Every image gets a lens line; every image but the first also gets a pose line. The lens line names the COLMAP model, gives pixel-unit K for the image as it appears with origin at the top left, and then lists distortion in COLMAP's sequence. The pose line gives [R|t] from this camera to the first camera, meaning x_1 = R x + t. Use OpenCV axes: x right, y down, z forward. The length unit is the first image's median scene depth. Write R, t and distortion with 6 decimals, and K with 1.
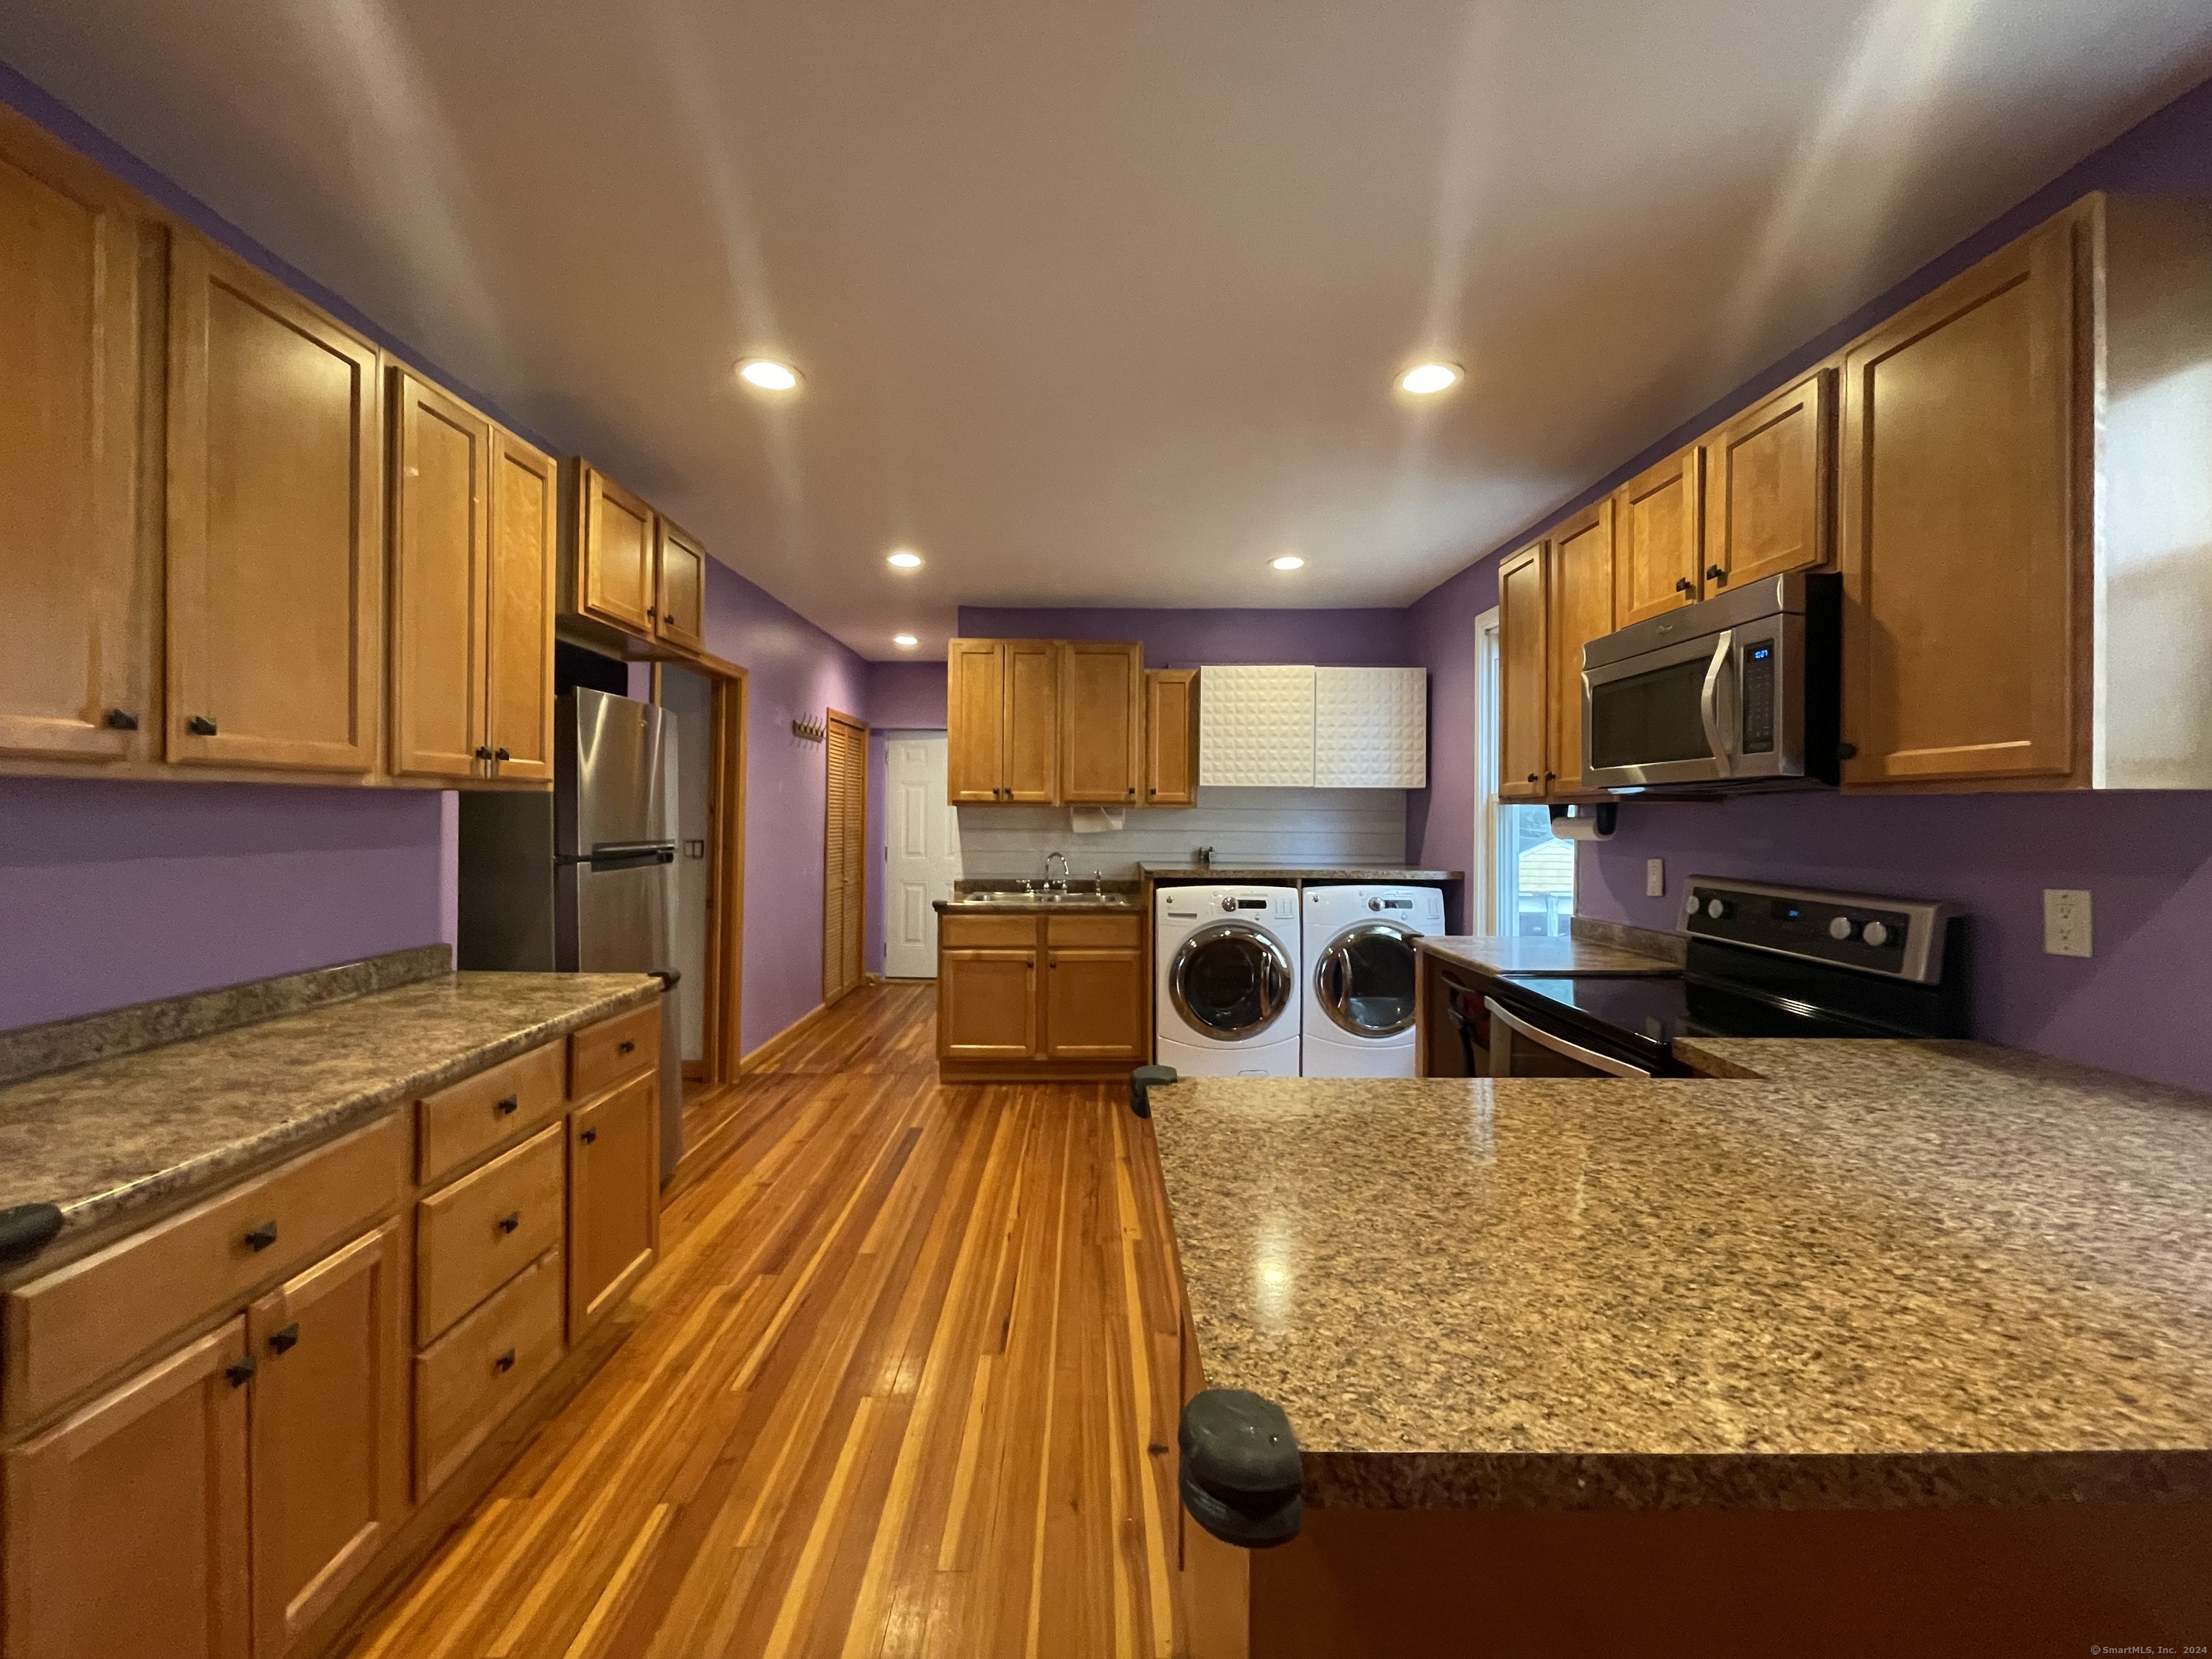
lens RADIAL K [[892.4, 0, 1100.5], [0, 892.4, 815.5], [0, 0, 1]] dist [-0.001239, -0.000498]
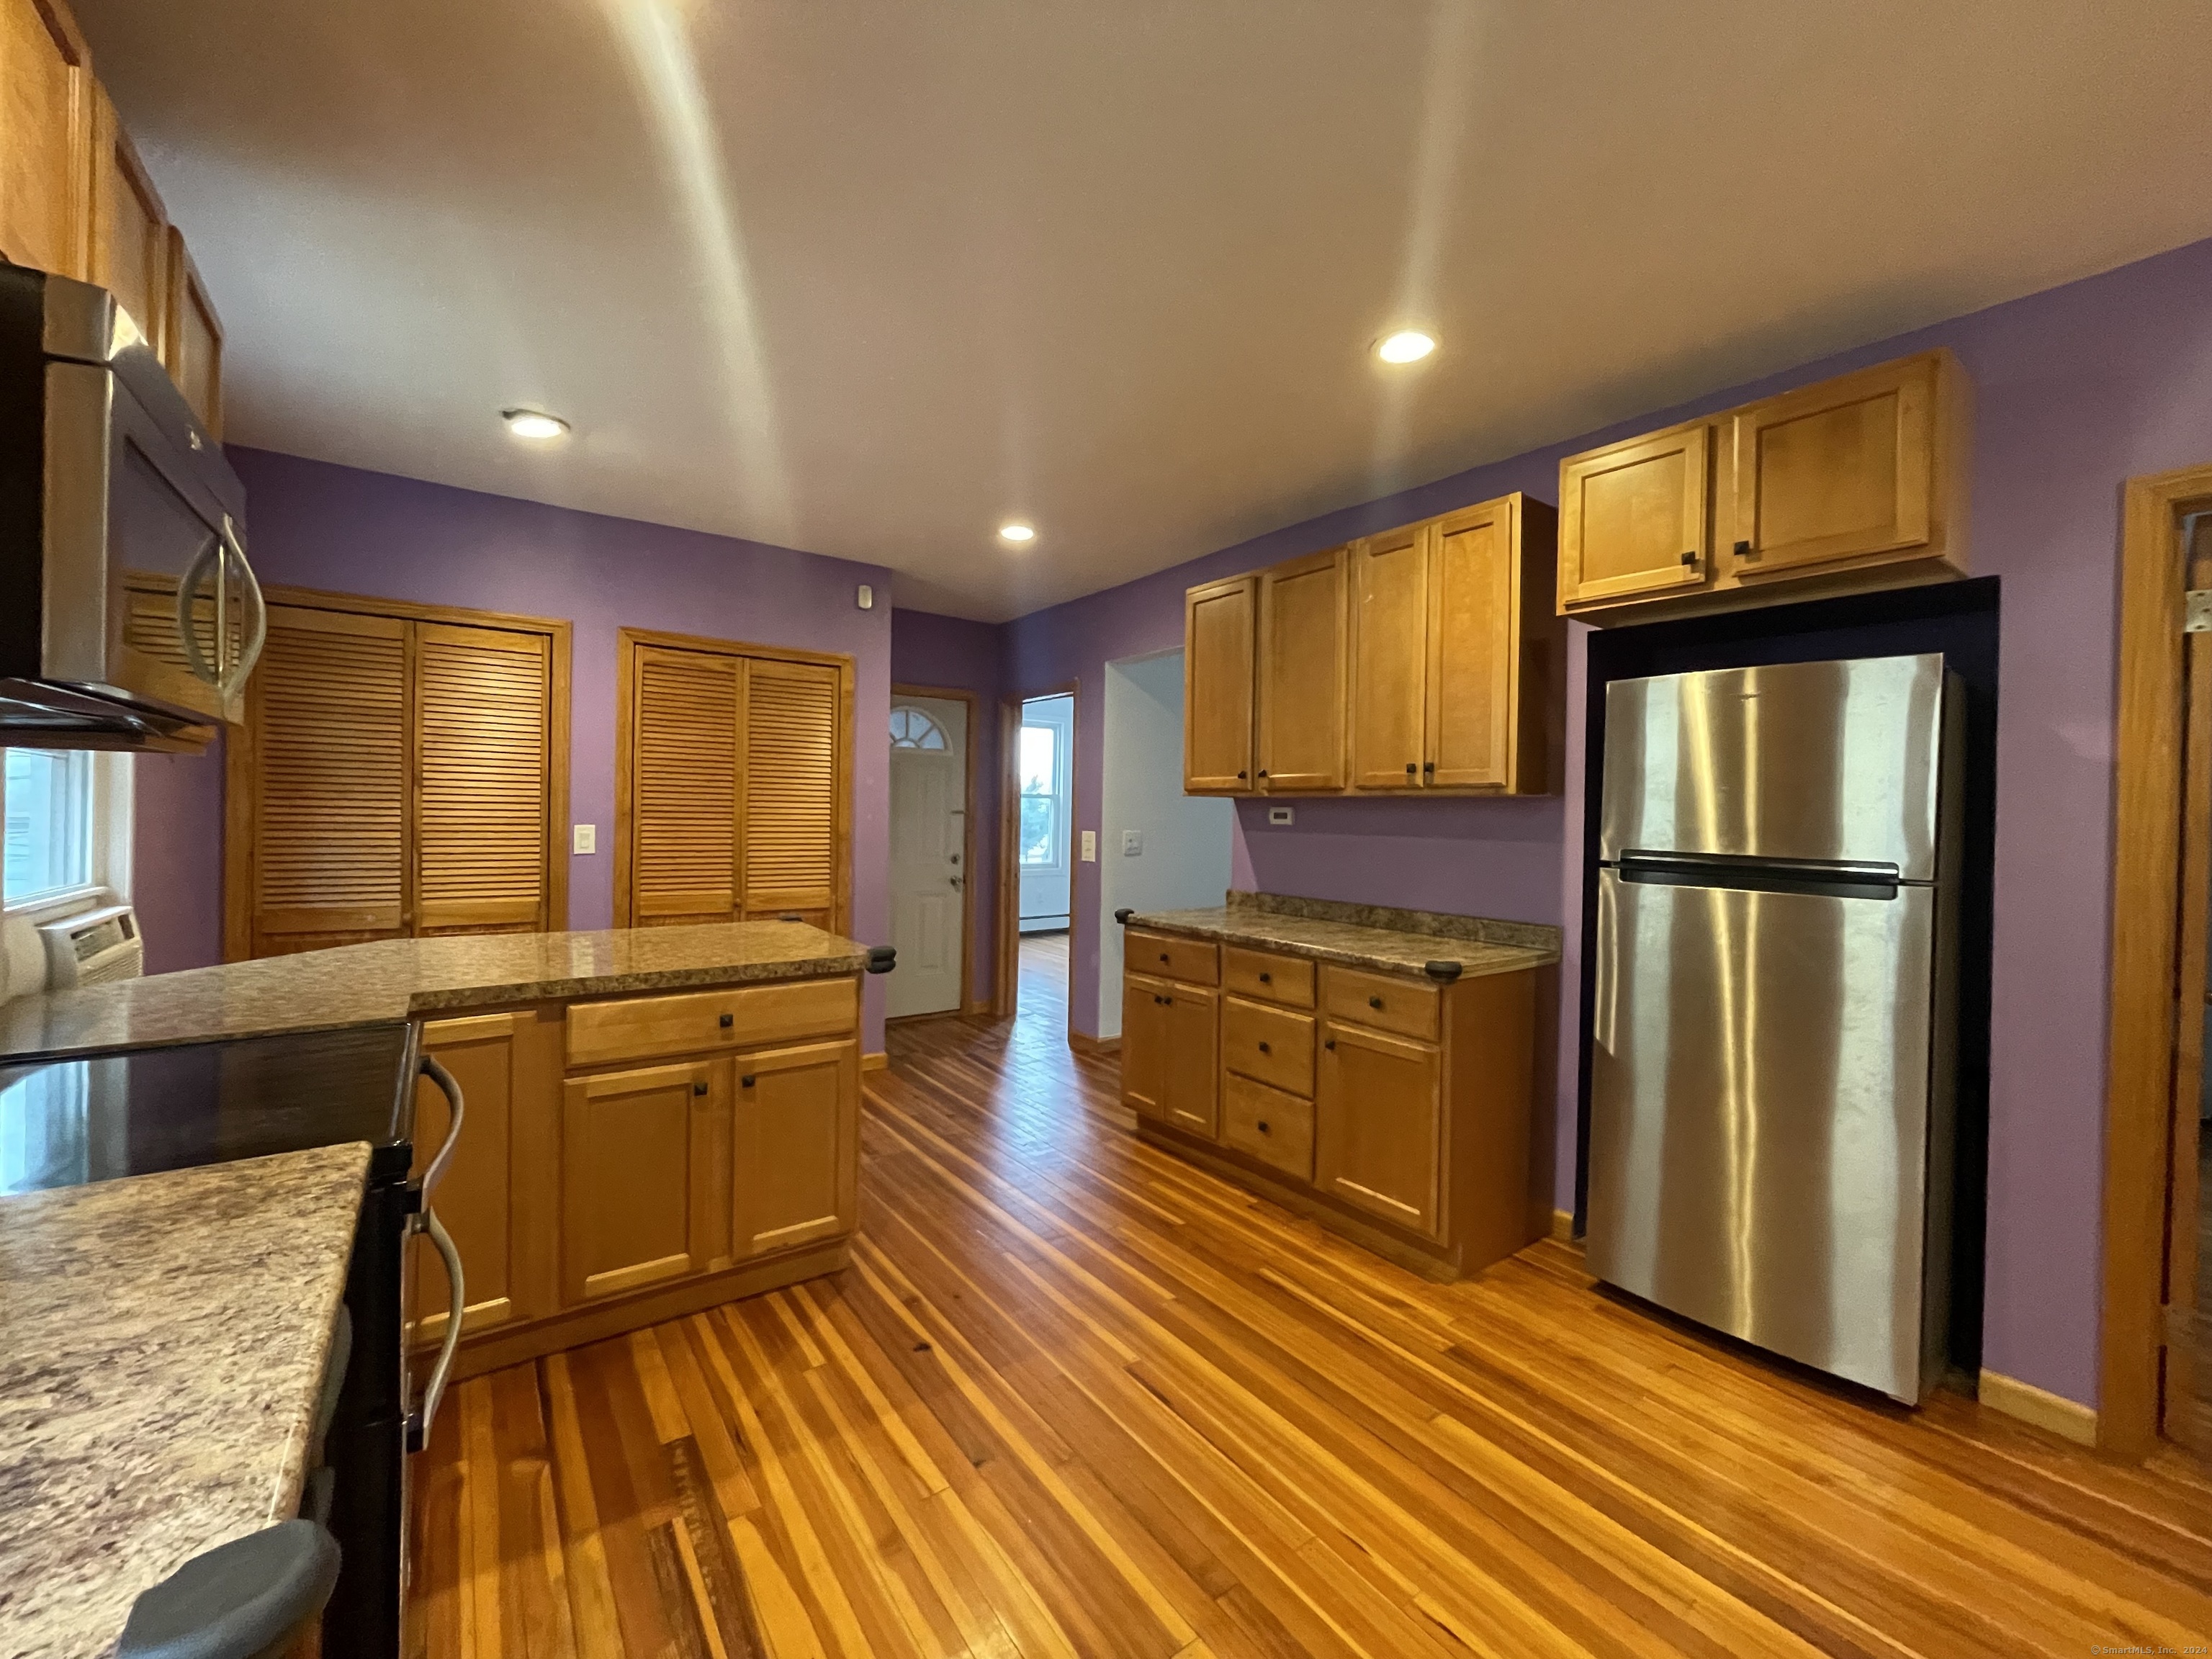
lens RADIAL K [[892.4, 0, 1100.5], [0, 892.4, 815.5], [0, 0, 1]] dist [-0.001239, -0.000498]
pose [[-0.817263, -0.019660, -0.575930, 0.431132], [-0.026697, 0.999637, 0.003760, 0.009320], [0.575646, 0.018448, -0.817491, 1.605069]]
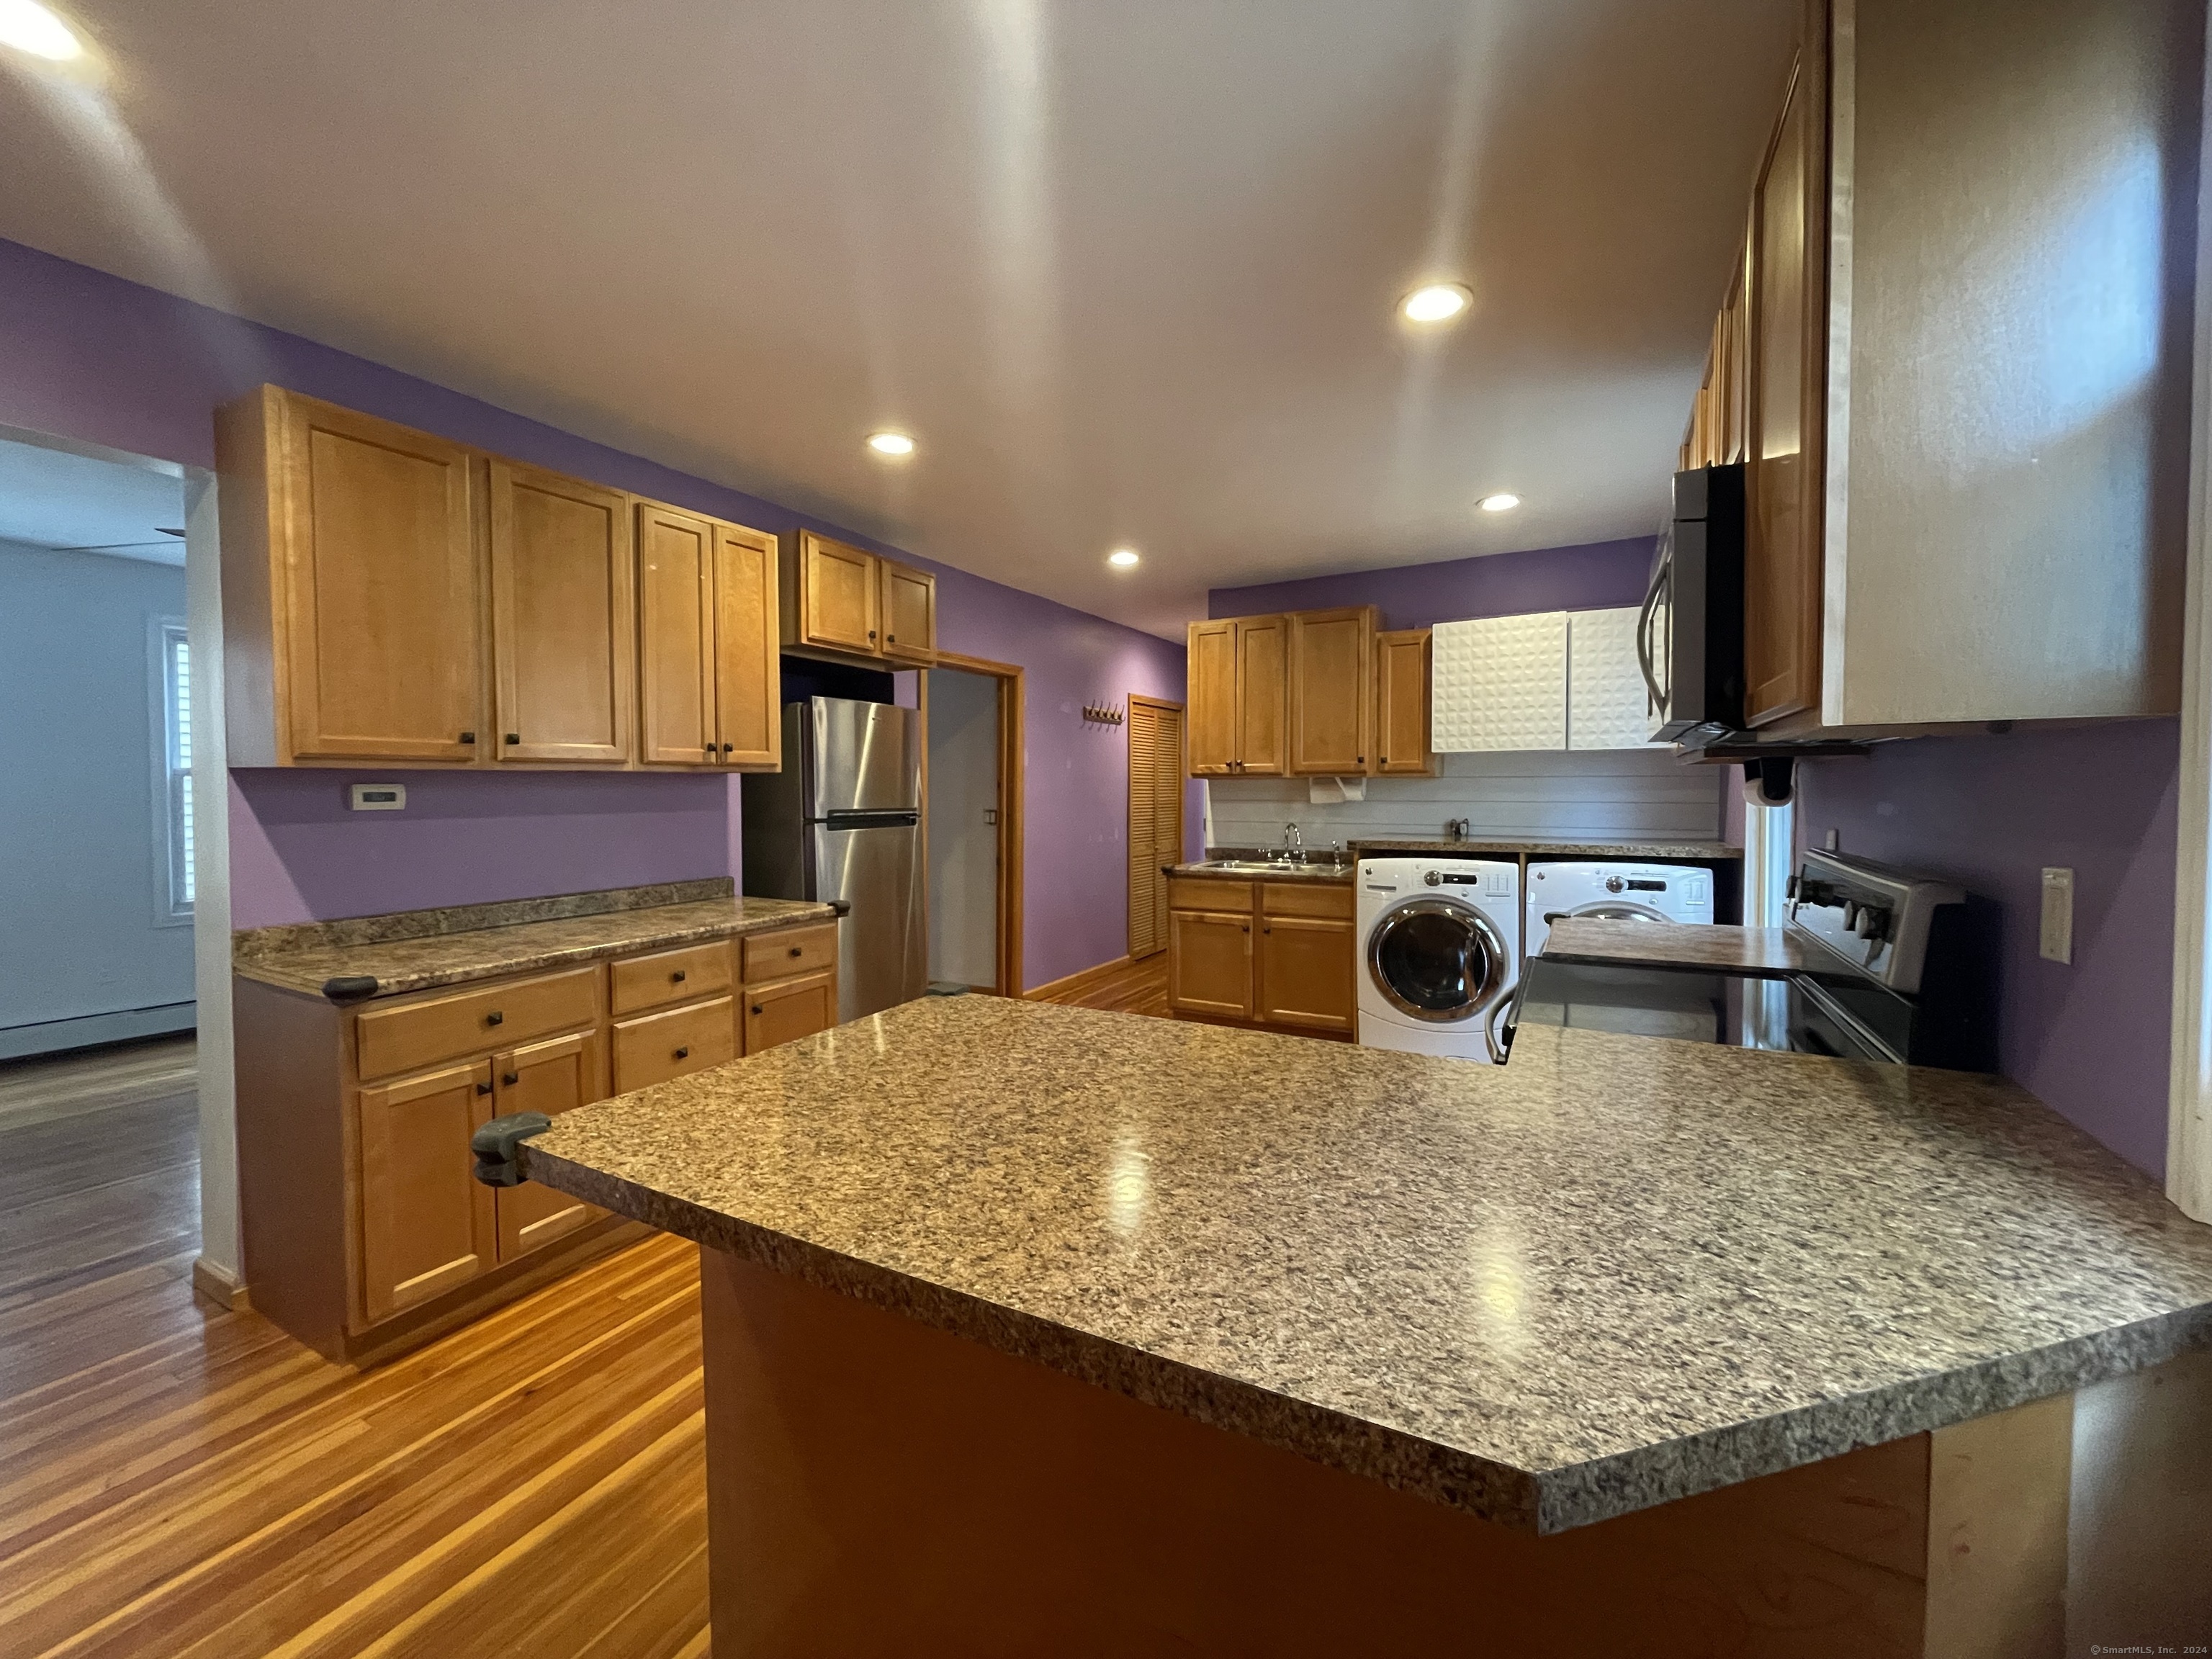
lens RADIAL K [[892.4, 0, 1100.5], [0, 892.4, 815.5], [0, 0, 1]] dist [-0.001239, -0.000498]
pose [[0.868955, 0.003069, -0.494882, 0.526095], [0.010211, 0.999657, 0.024130, 0.012645], [0.494786, -0.026021, 0.868625, 0.018858]]
